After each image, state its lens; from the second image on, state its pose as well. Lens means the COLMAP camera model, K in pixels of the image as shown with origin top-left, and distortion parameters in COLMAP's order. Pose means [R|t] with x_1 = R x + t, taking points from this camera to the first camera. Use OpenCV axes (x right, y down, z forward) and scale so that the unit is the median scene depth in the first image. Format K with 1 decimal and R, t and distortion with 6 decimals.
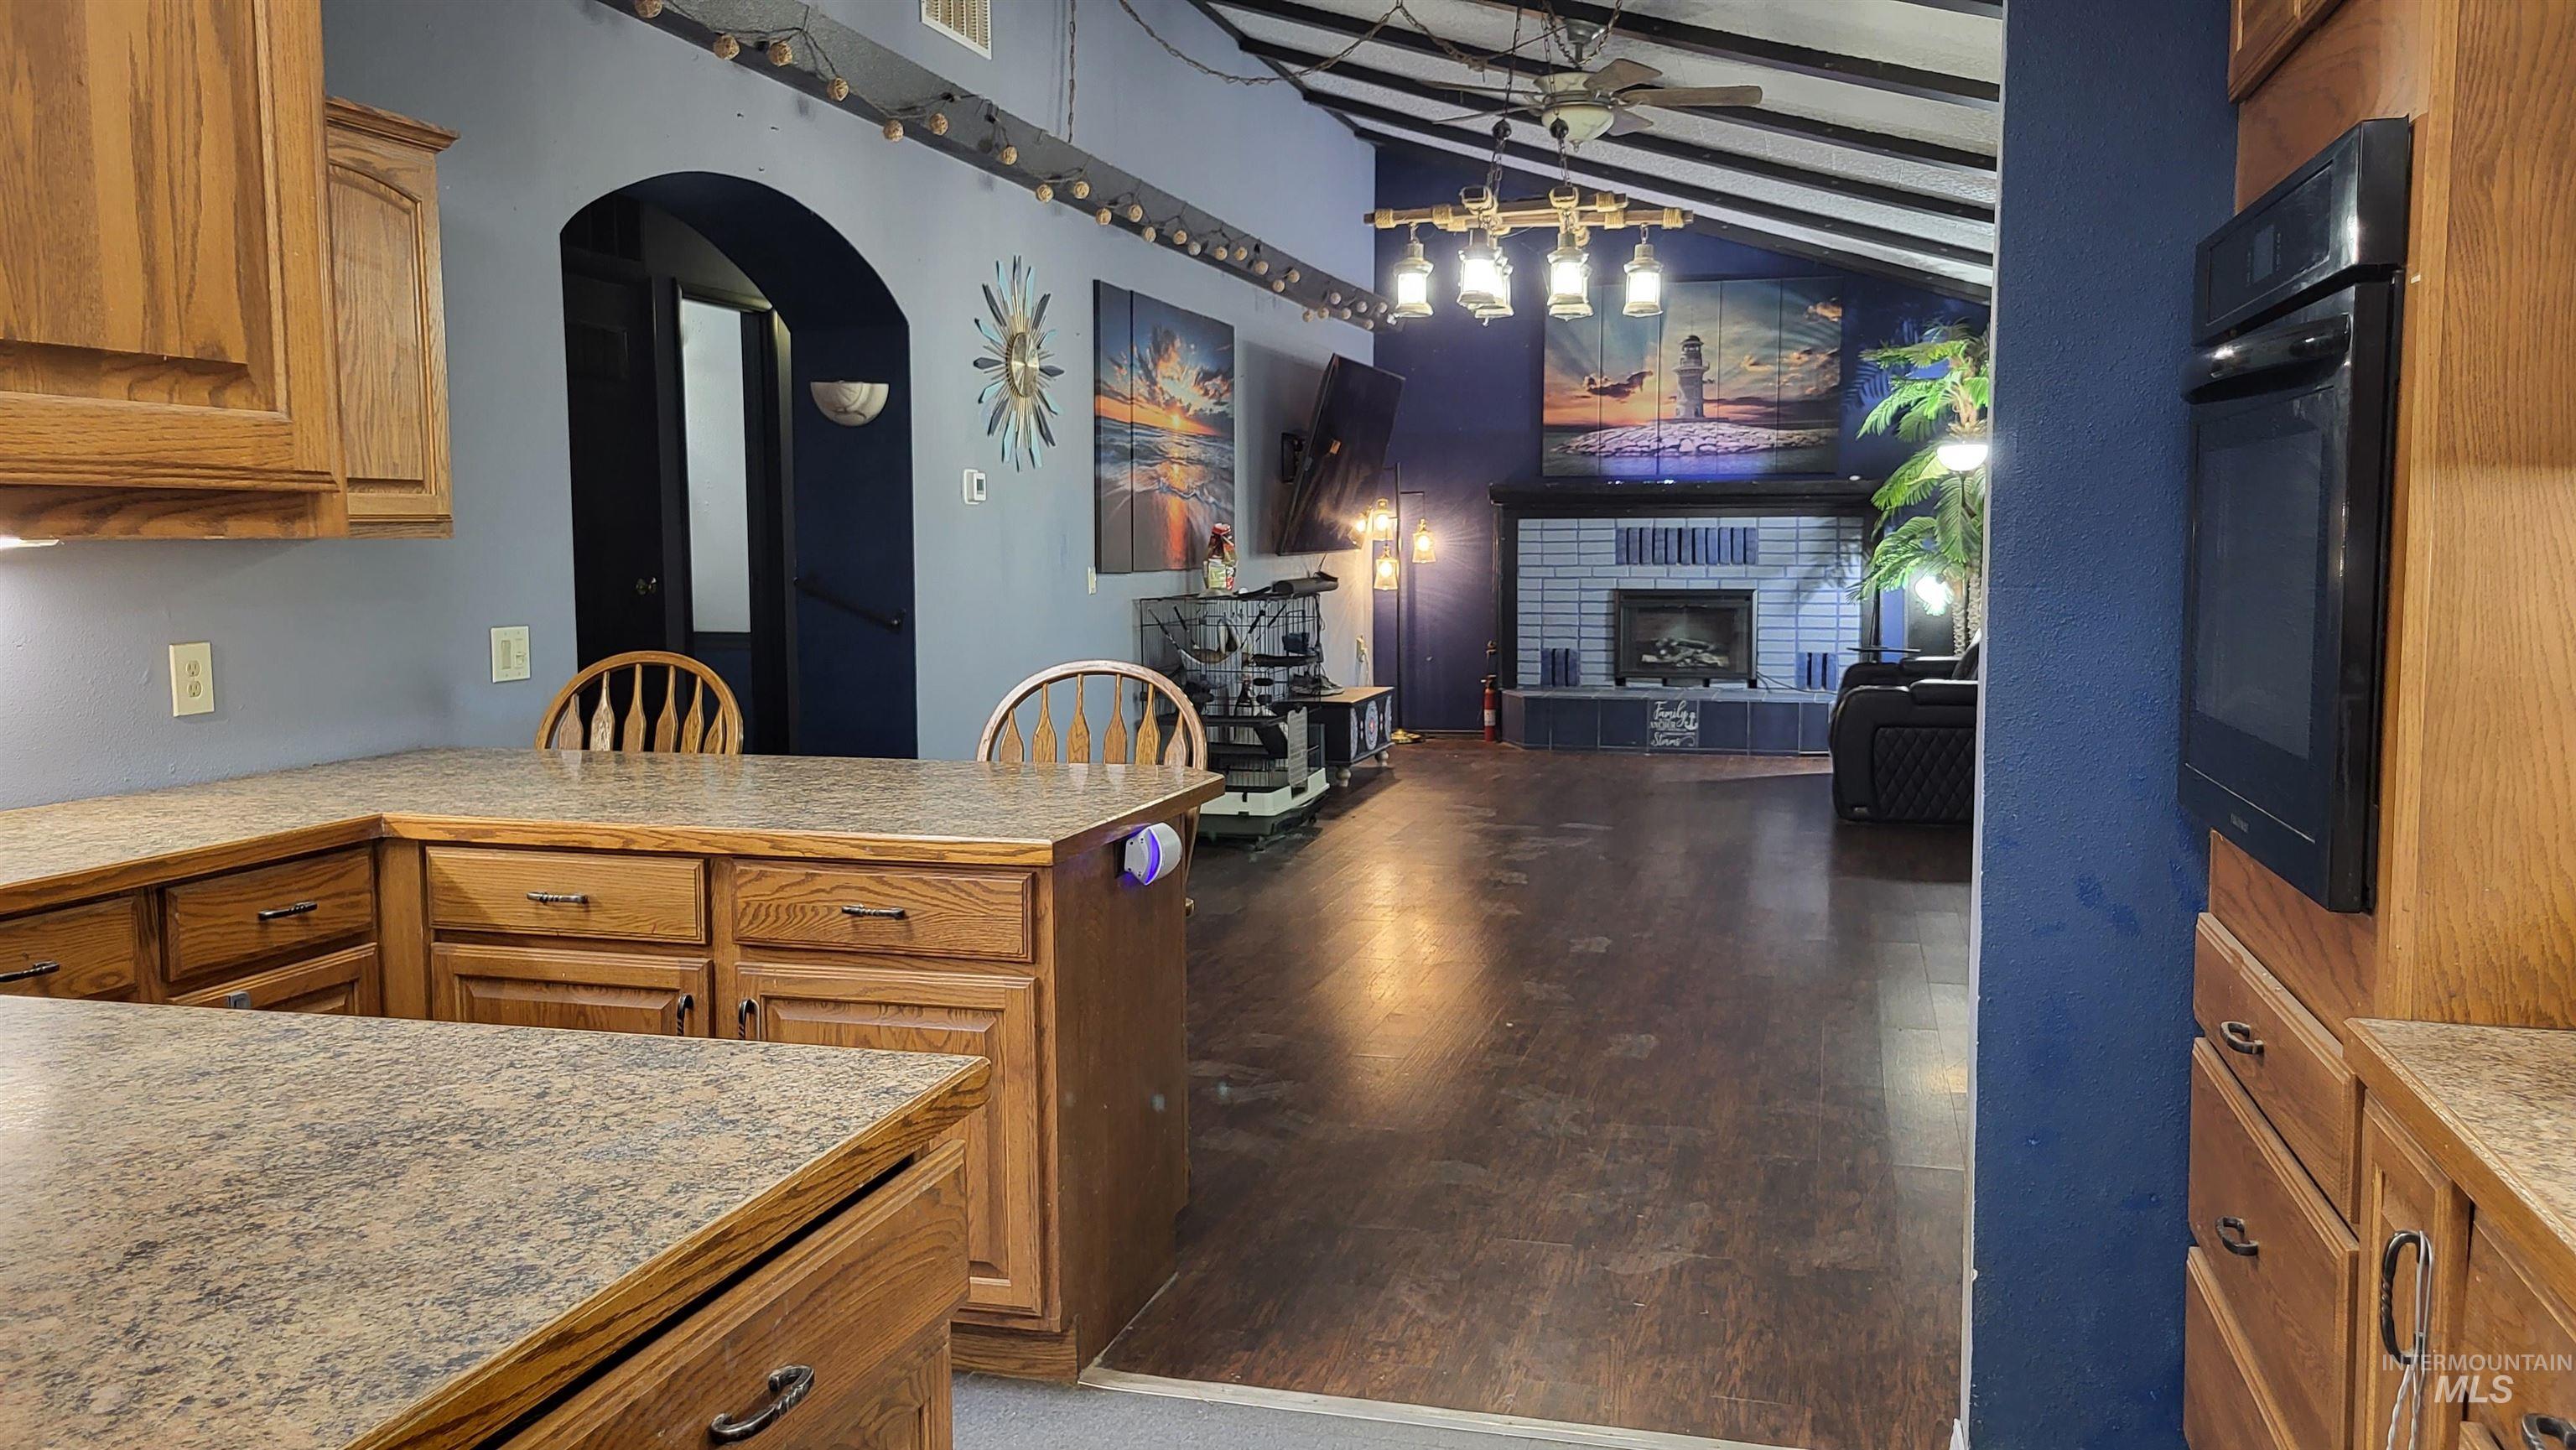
lens RADIAL K [[1948.3, 0, 1317.2], [0, 1948.3, 715.3], [0, 0, 1]] dist [0.037016, 0.000341]
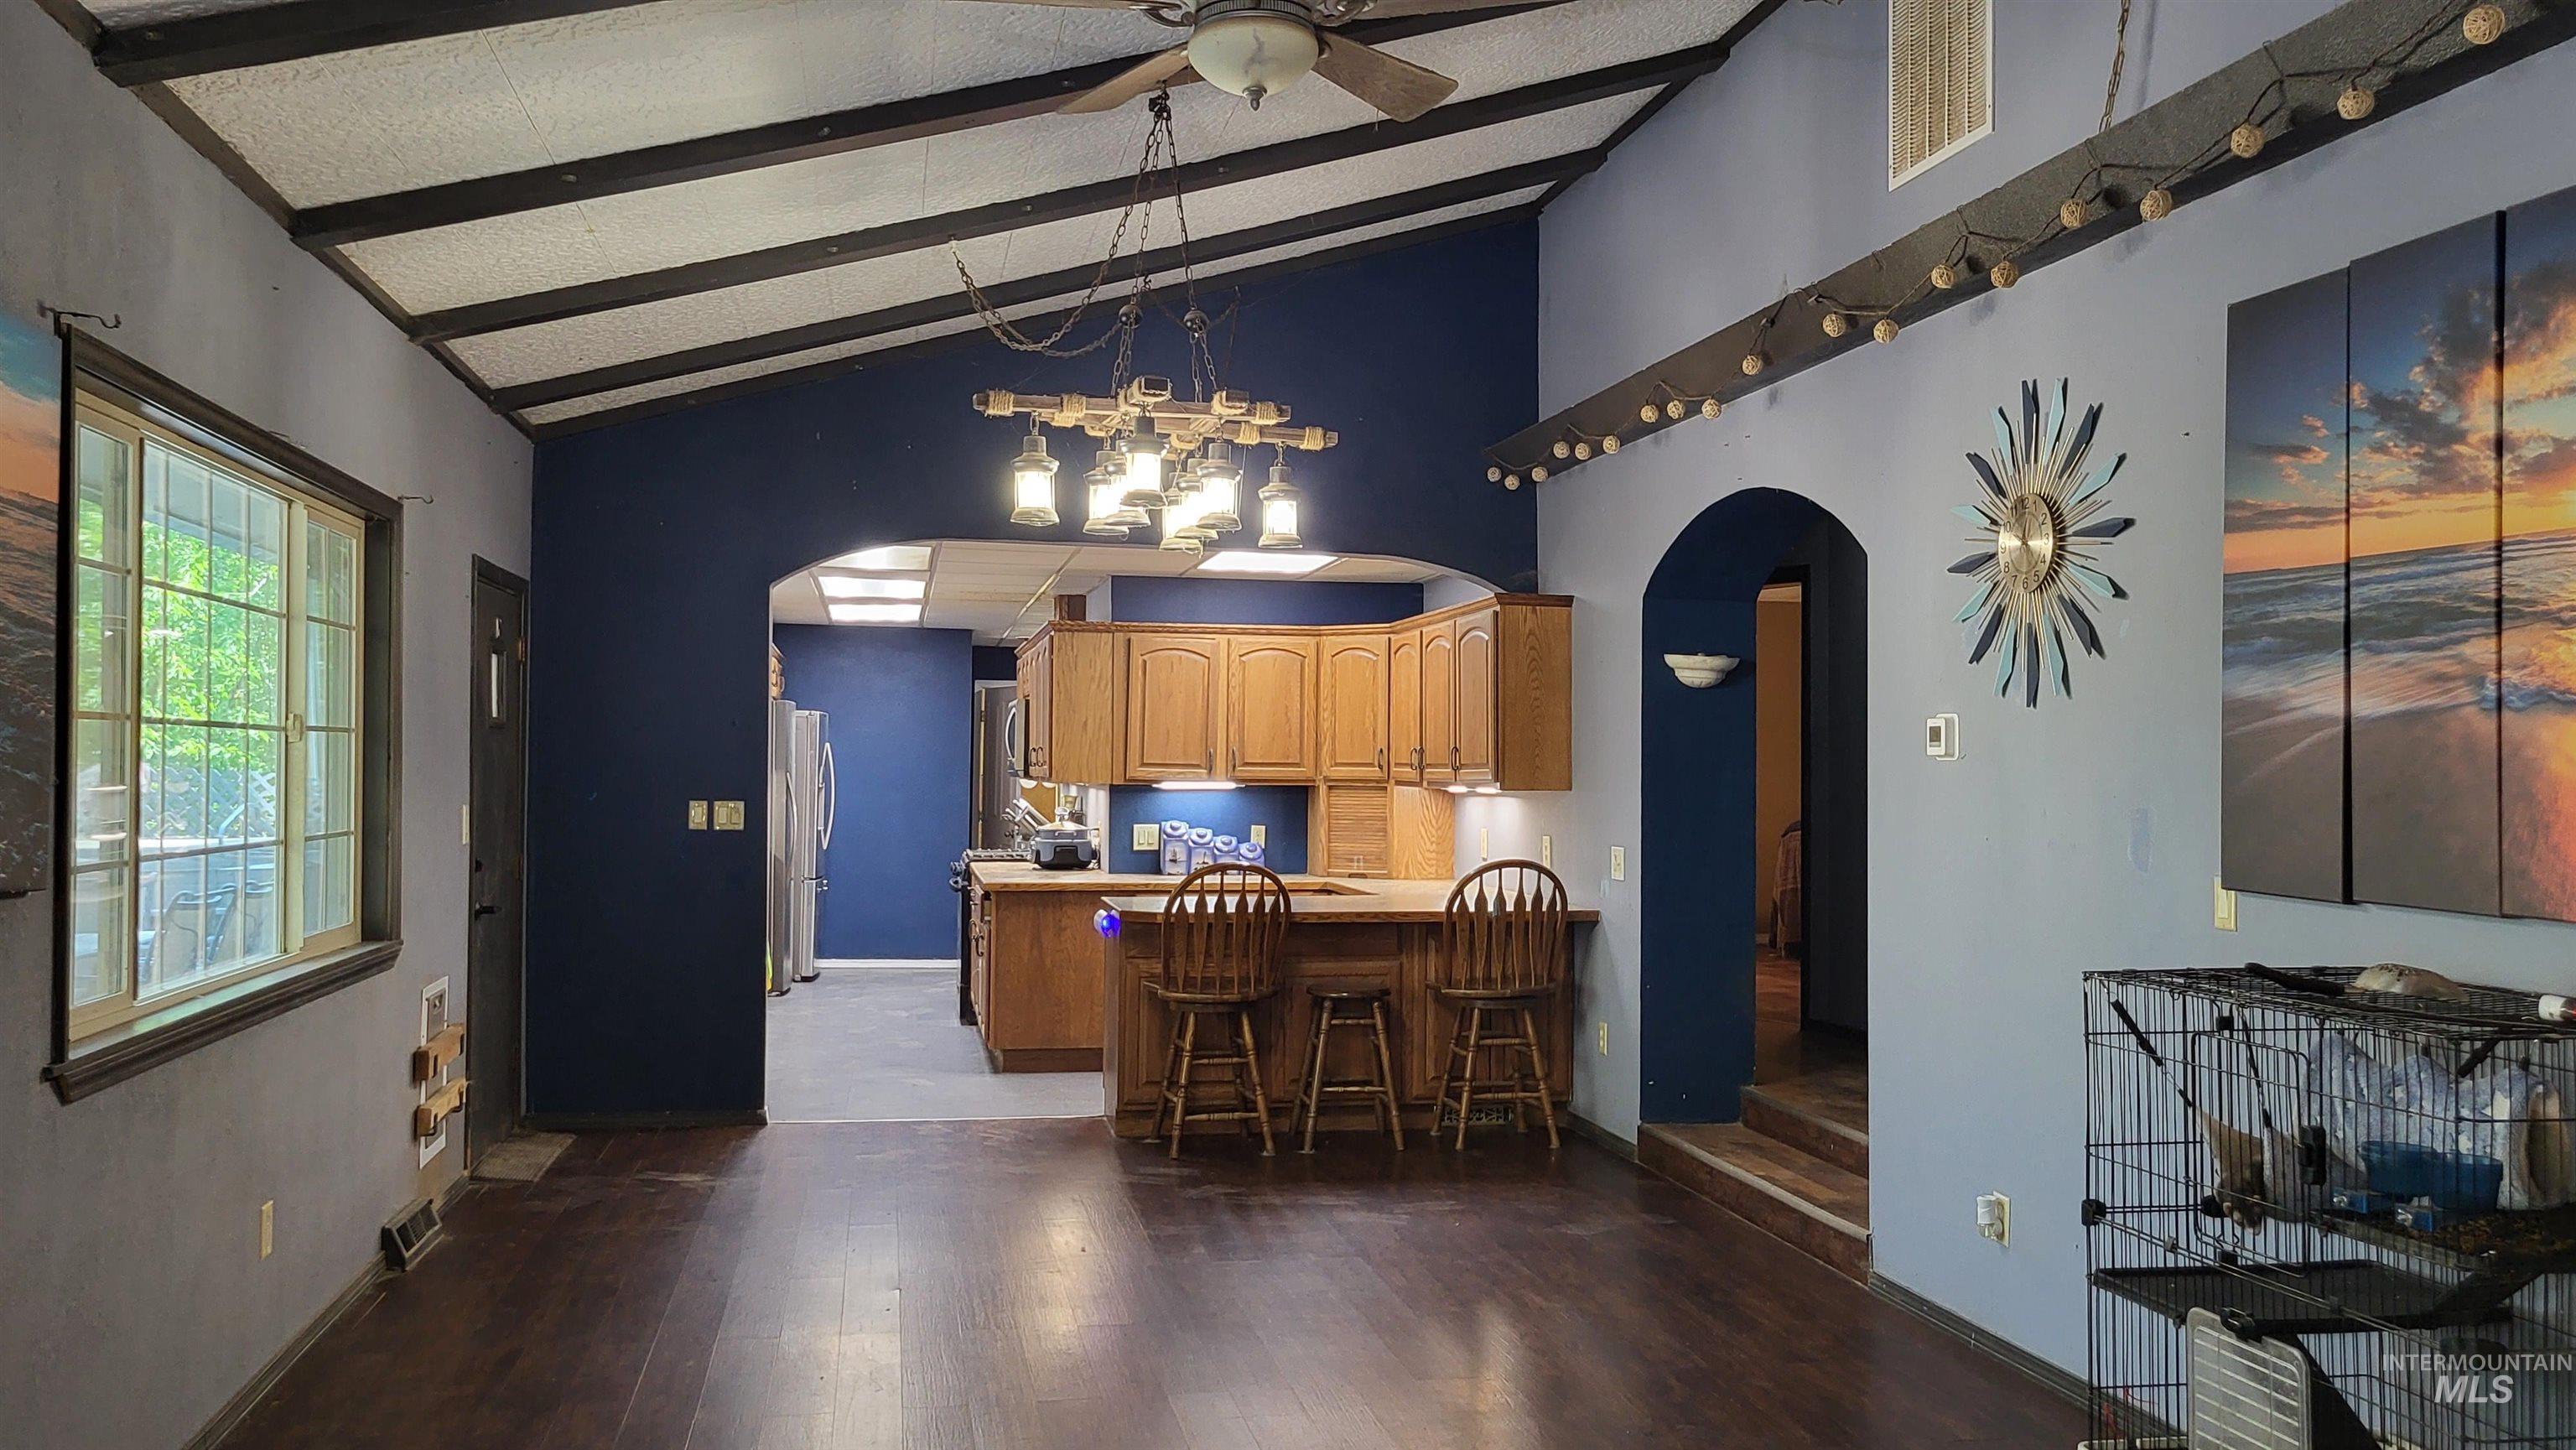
lens RADIAL K [[2103.0, 0, 1296.5], [0, 2103.0, 677.2], [0, 0, 1]] dist [0.033090, -0.001493]
pose [[-0.899841, -0.018285, -0.435835, 0.247245], [-0.040943, 0.998251, 0.042650, -0.104078], [0.434292, 0.056222, -0.899016, 1.021548]]
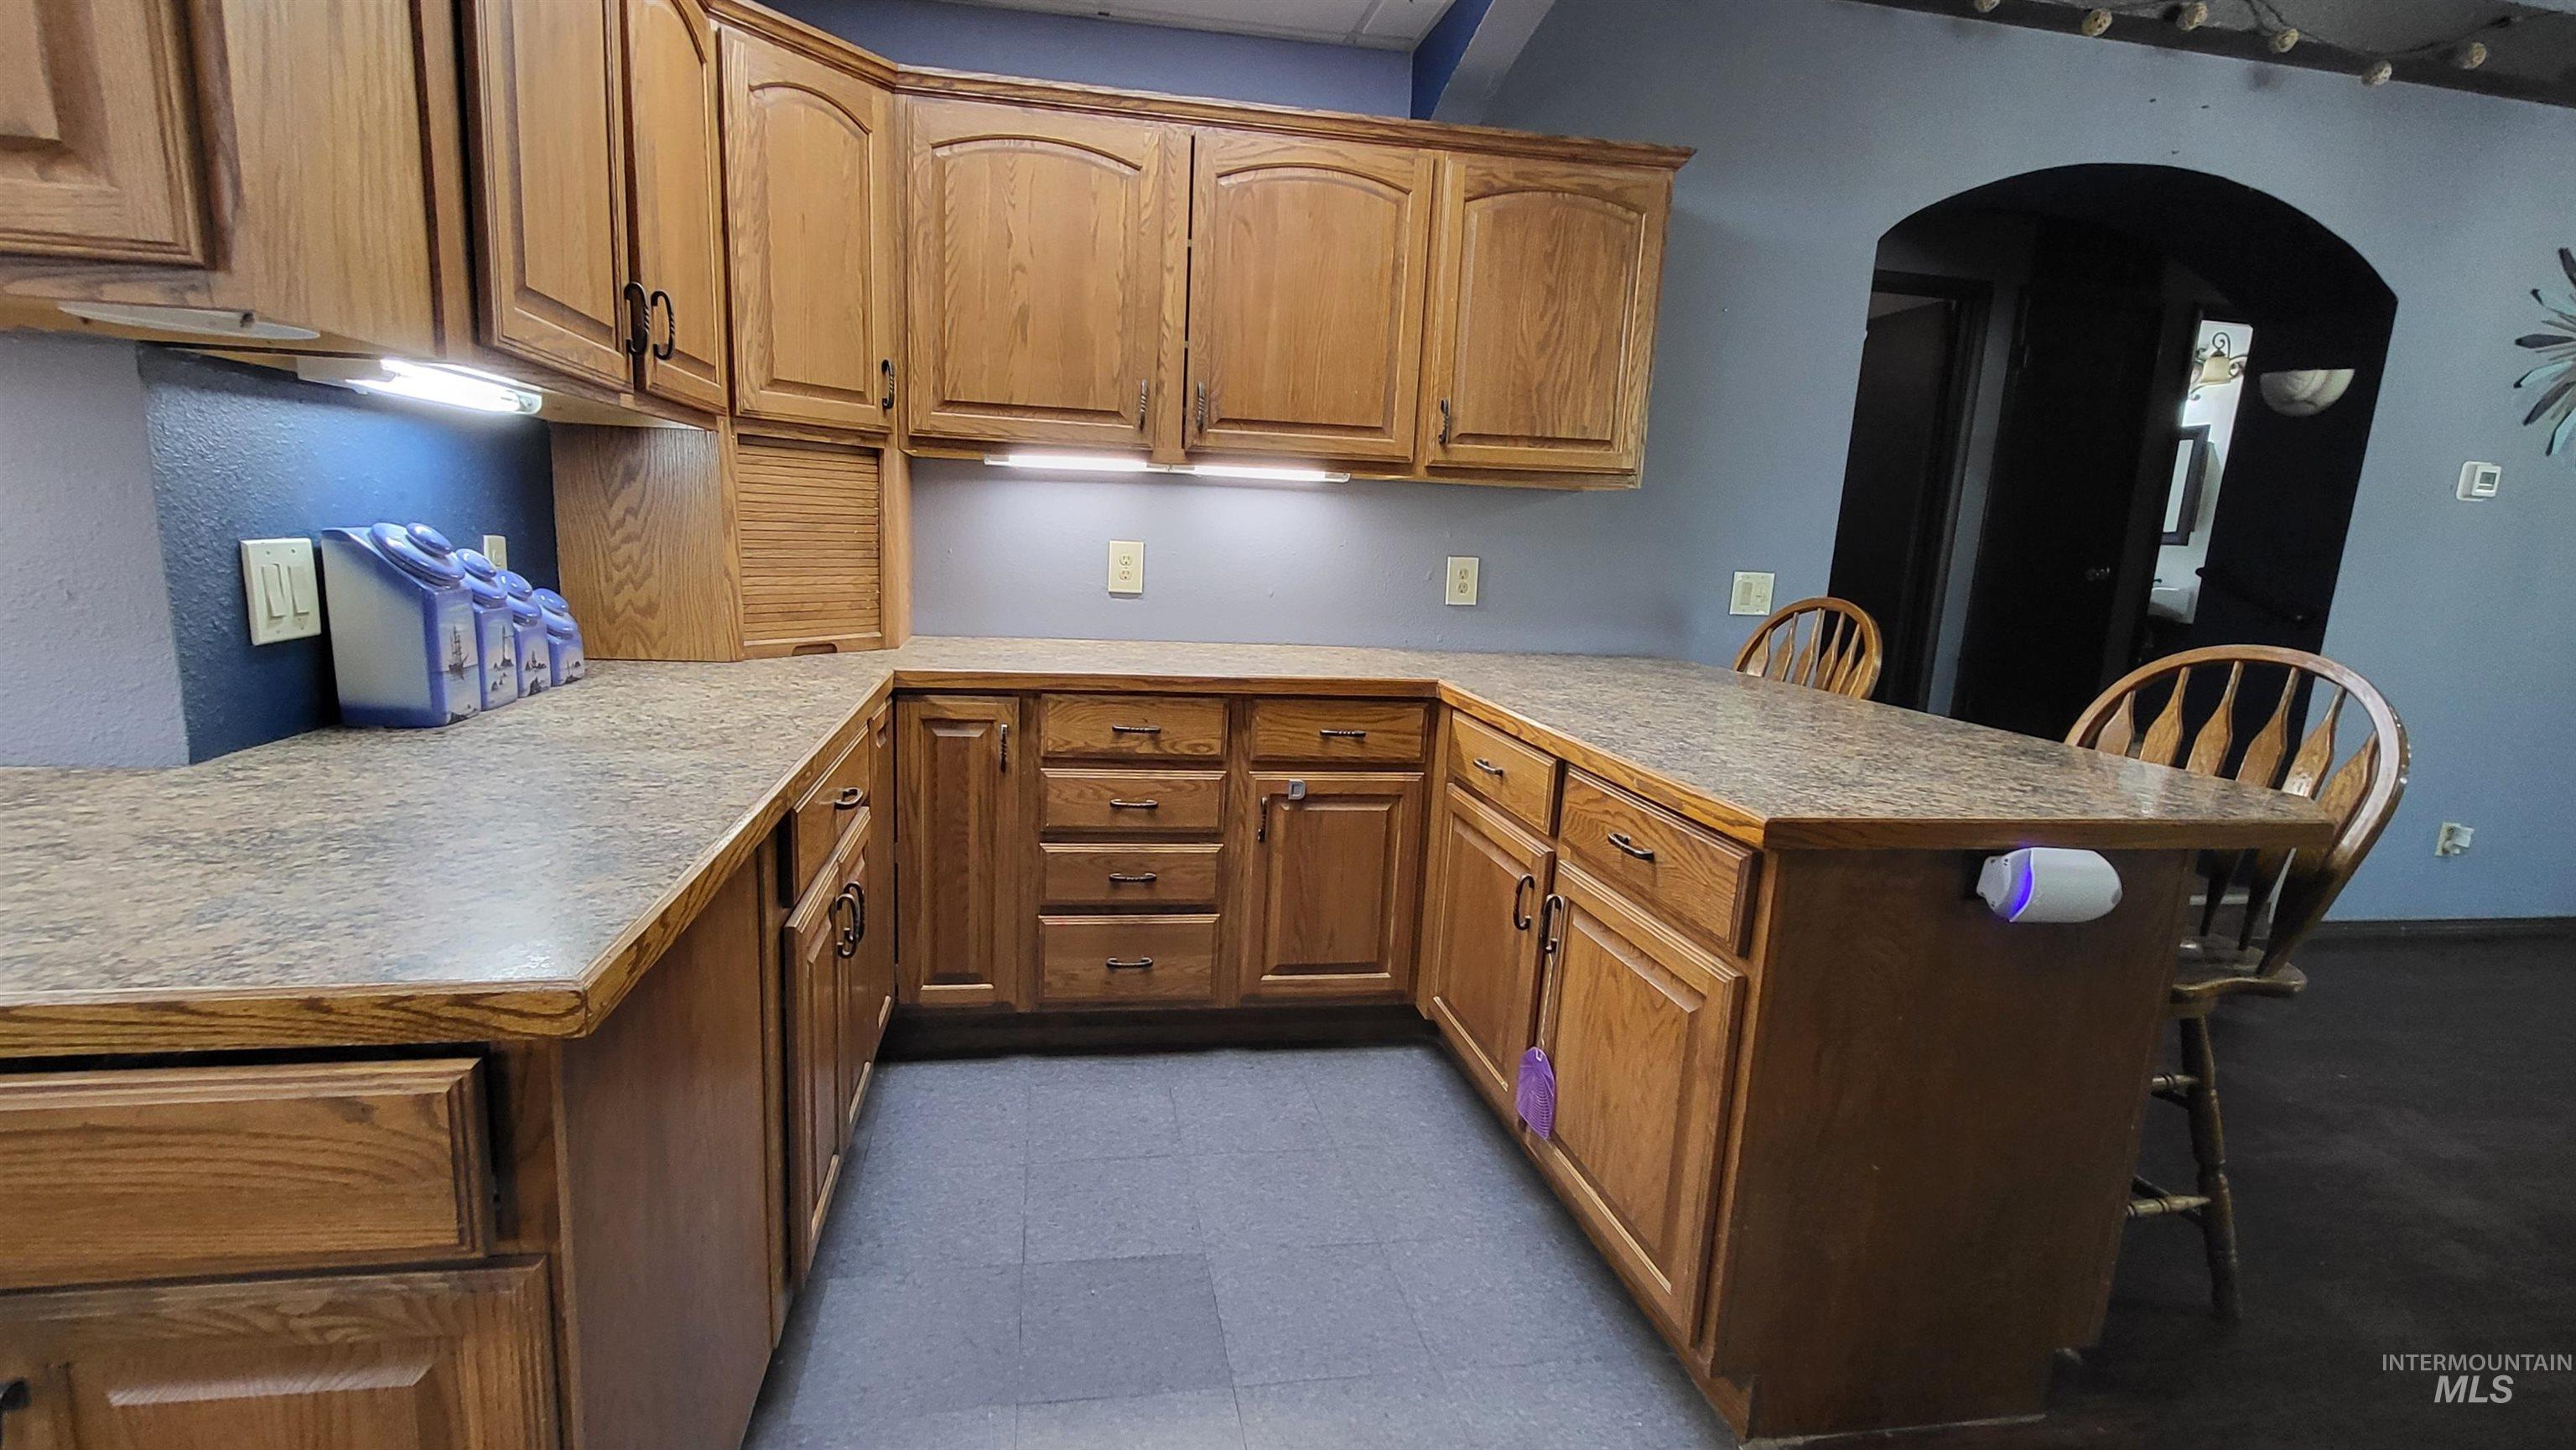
lens RADIAL K [[1138.2, 0, 1245.2], [0, 1138.2, 733.2], [0, 0, 1]] dist [-0.000146, -0.000945]
pose [[0.415454, 0.183597, -0.890893, 0.049607], [-0.128088, 0.981467, 0.142531, -0.002369], [0.900551, 0.054898, 0.431271, 0.164890]]
